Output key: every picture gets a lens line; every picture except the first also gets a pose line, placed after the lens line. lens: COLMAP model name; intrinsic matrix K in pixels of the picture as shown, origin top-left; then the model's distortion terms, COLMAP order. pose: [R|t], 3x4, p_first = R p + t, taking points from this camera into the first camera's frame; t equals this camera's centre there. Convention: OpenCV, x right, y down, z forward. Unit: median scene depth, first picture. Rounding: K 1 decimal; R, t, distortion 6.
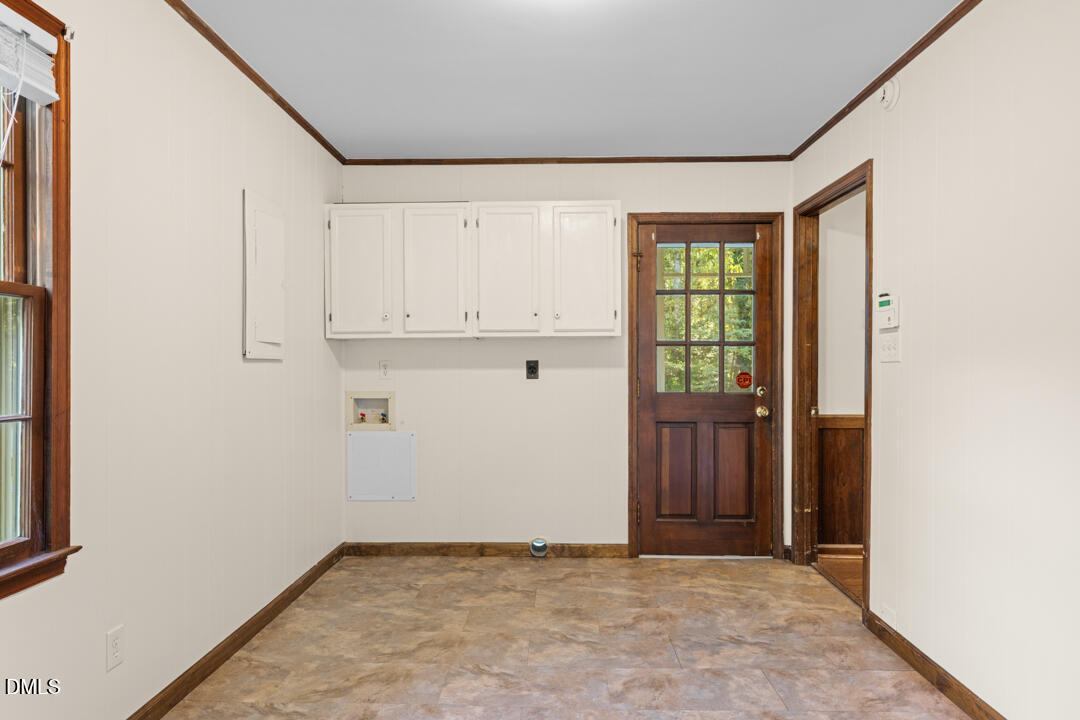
lens RADIAL K [[657.1, 0, 537.9], [0, 657.1, 365.7], [0, 0, 1]] dist [0.002594, 0.000309]
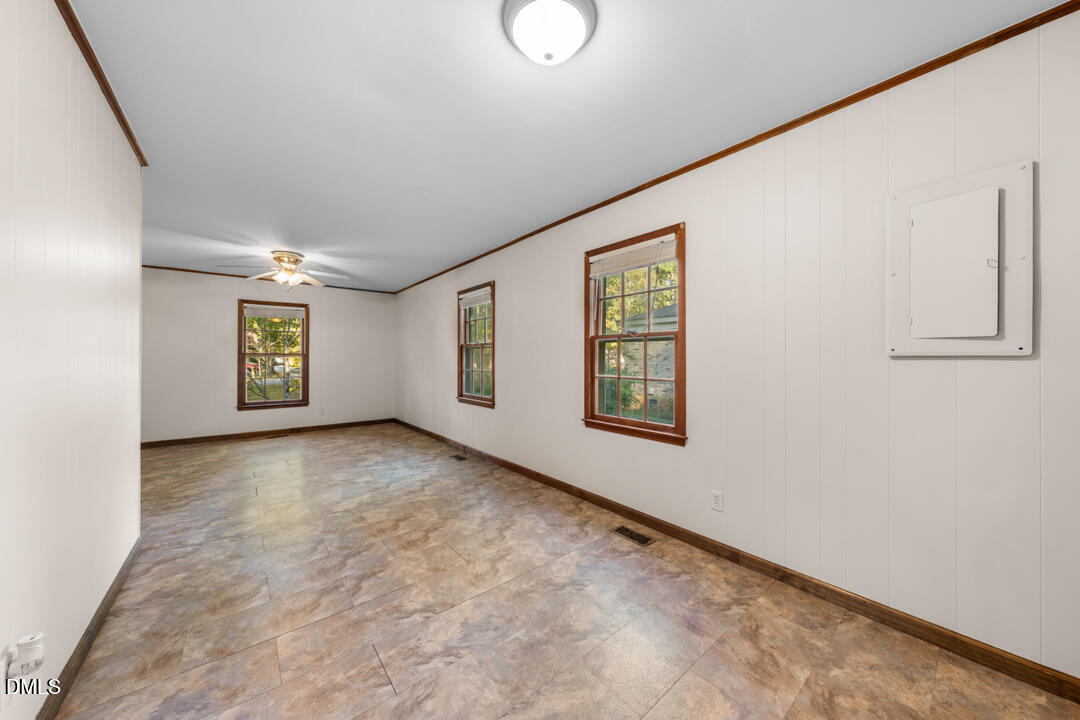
lens RADIAL K [[373.8, 0, 544.0], [0, 373.8, 359.4], [0, 0, 1]] dist [-0.003842, -0.000929]
pose [[-0.752988, -0.009988, -0.657959, 0.255524], [-0.012181, 0.999925, -0.001239, 0.002601], [0.657922, 0.007082, -0.753053, 0.757772]]
